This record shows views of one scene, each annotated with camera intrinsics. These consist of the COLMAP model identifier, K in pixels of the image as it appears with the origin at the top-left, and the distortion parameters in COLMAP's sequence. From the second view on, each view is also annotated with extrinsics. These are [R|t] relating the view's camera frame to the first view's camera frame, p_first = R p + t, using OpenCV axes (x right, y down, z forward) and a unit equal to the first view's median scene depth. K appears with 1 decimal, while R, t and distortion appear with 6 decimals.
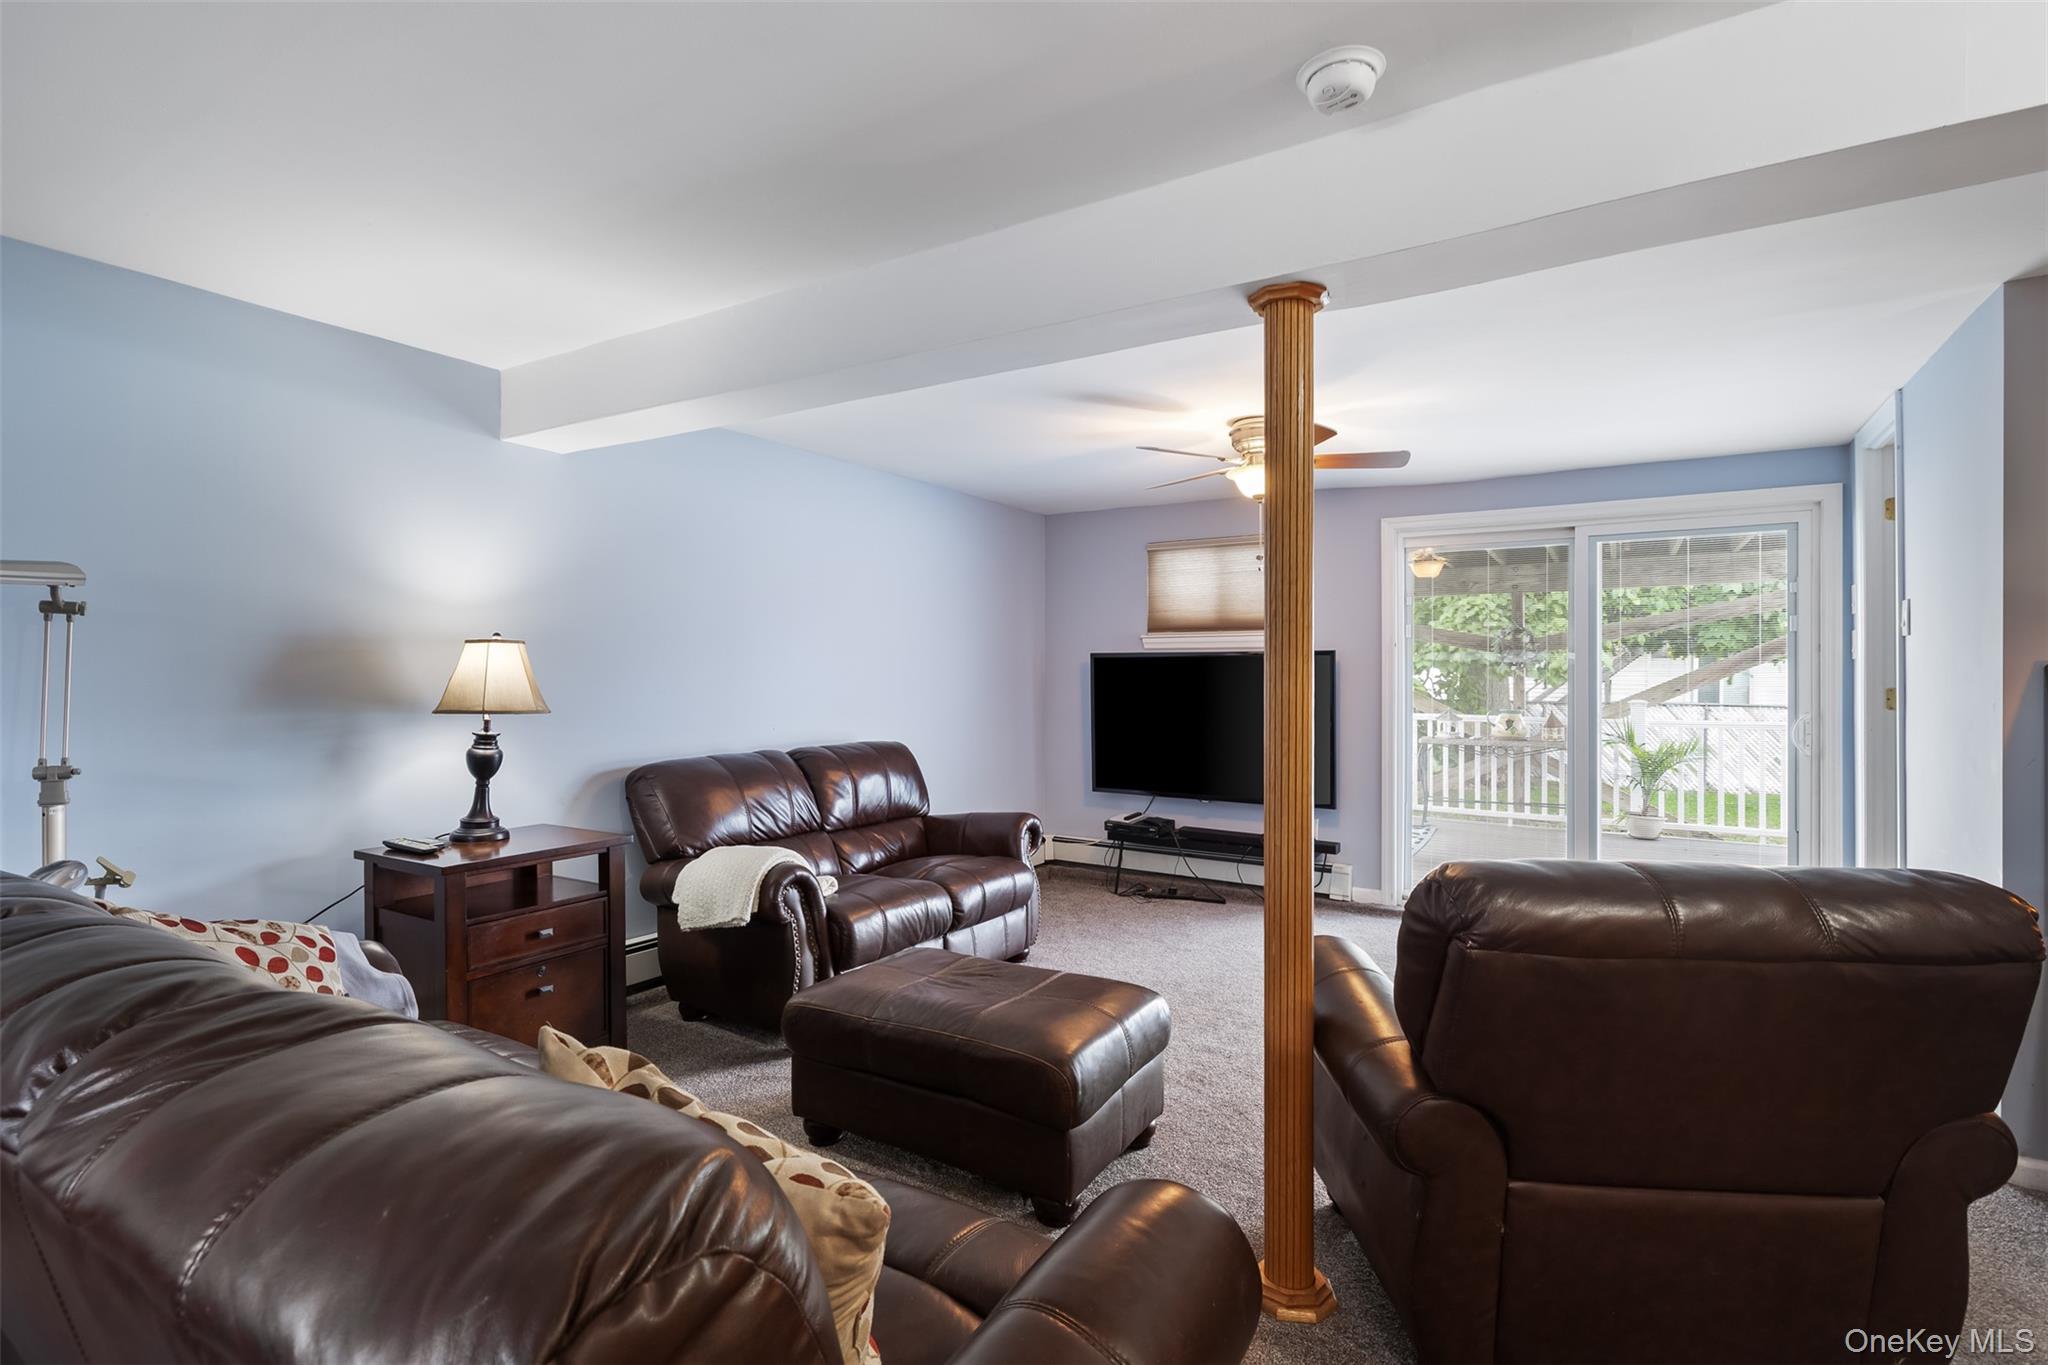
lens RADIAL K [[1027.0, 0, 1033.7], [0, 1027.0, 666.1], [0, 0, 1]] dist [-0.002410, 0.001341]
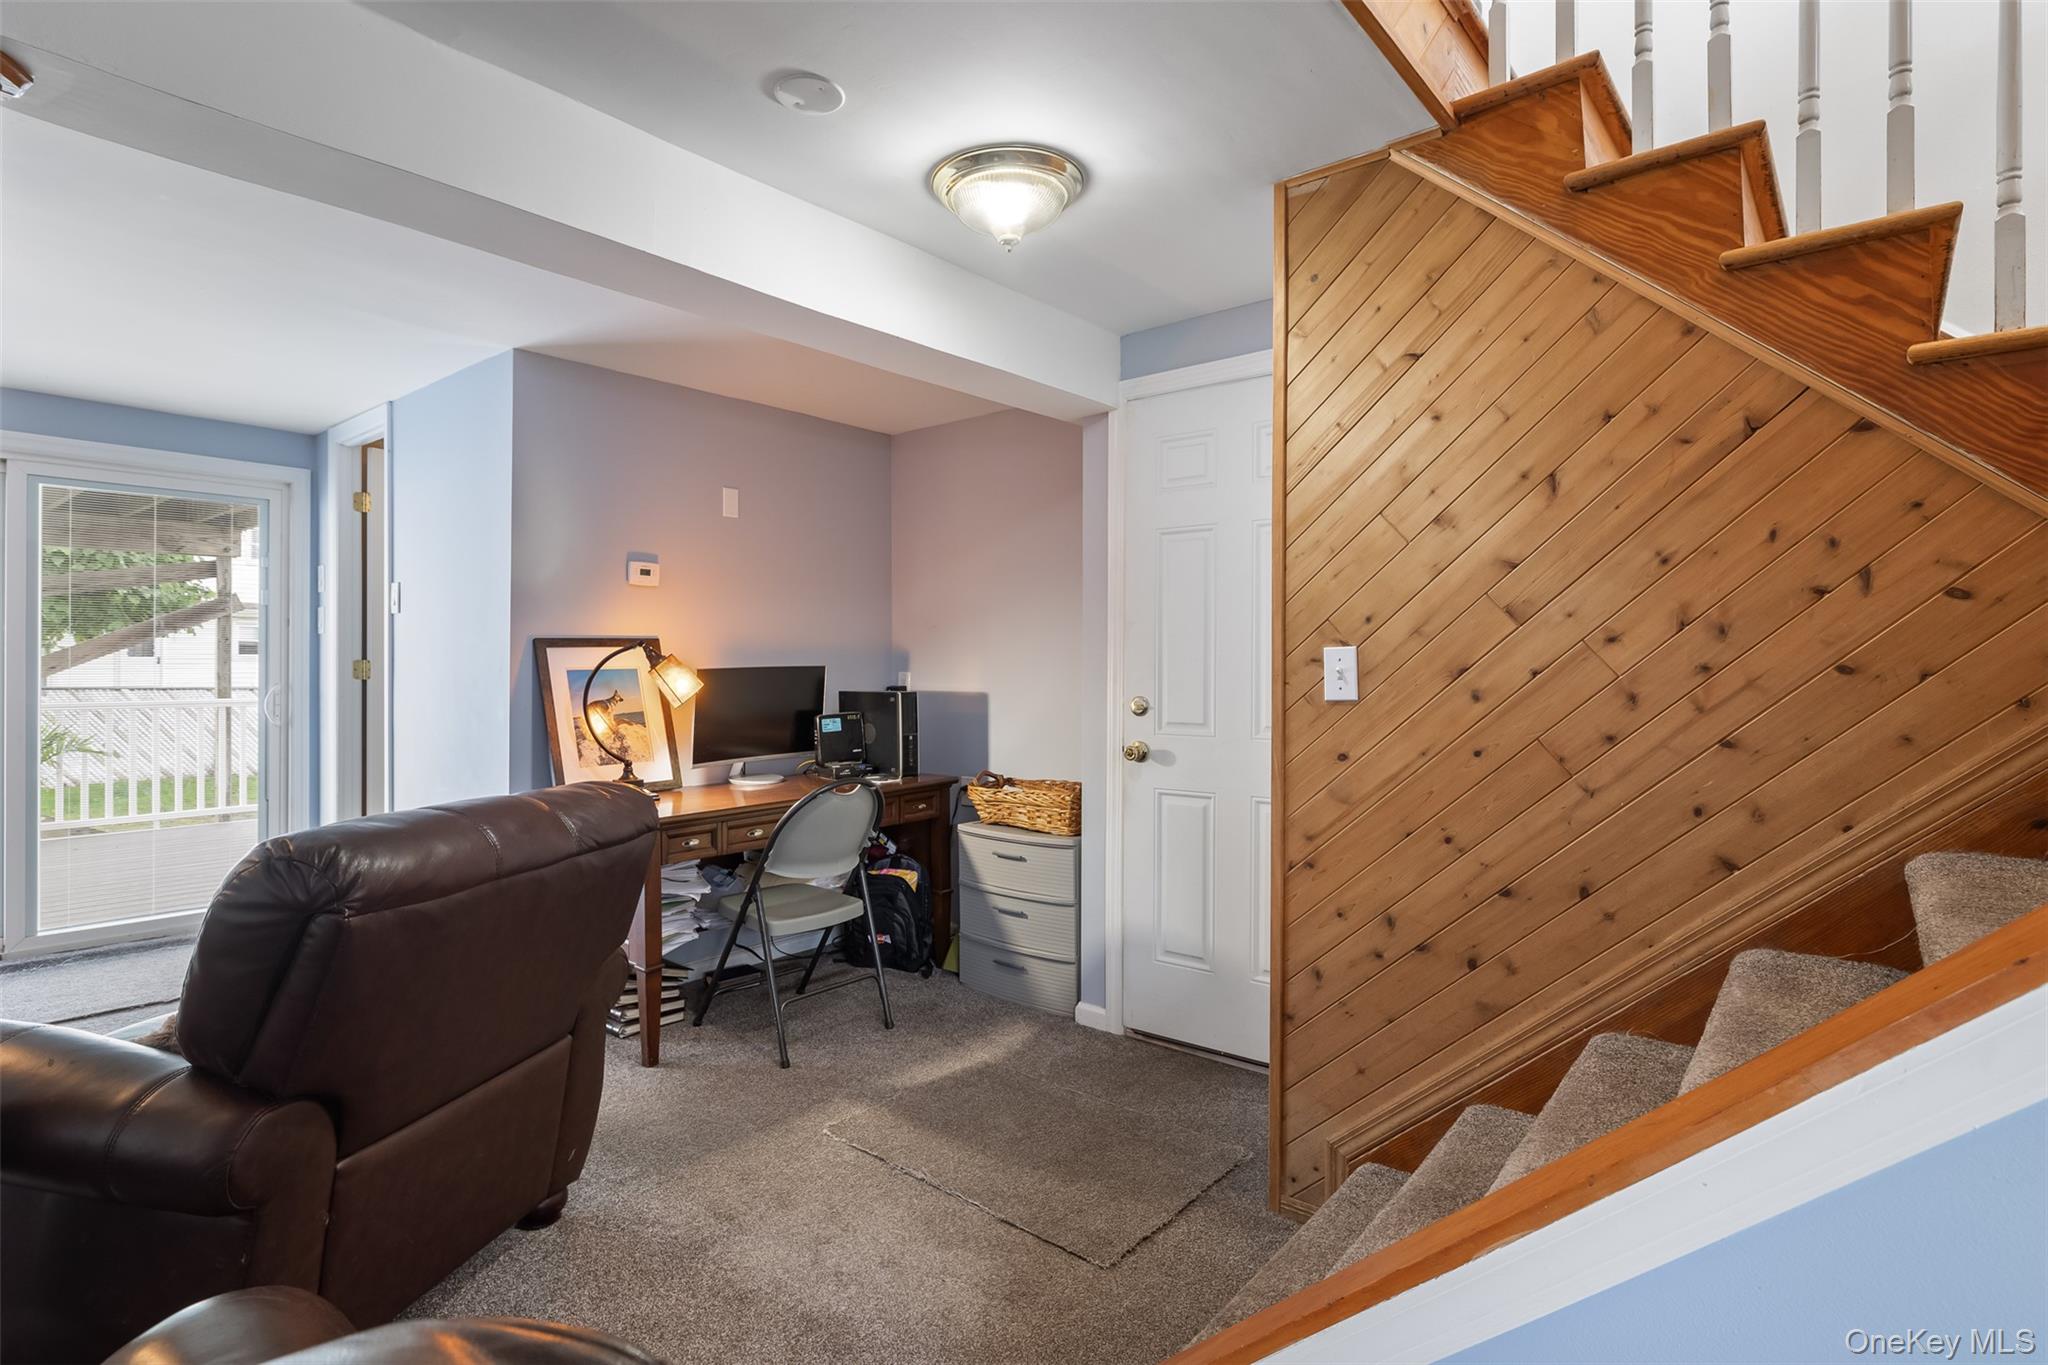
lens RADIAL K [[1027.0, 0, 1033.7], [0, 1027.0, 666.1], [0, 0, 1]] dist [-0.002410, 0.001341]
pose [[0.095952, -0.002215, 0.995384, -0.244344], [-0.006644, 0.999974, 0.002866, 0.022268], [-0.995364, -0.006889, 0.095935, 0.163034]]
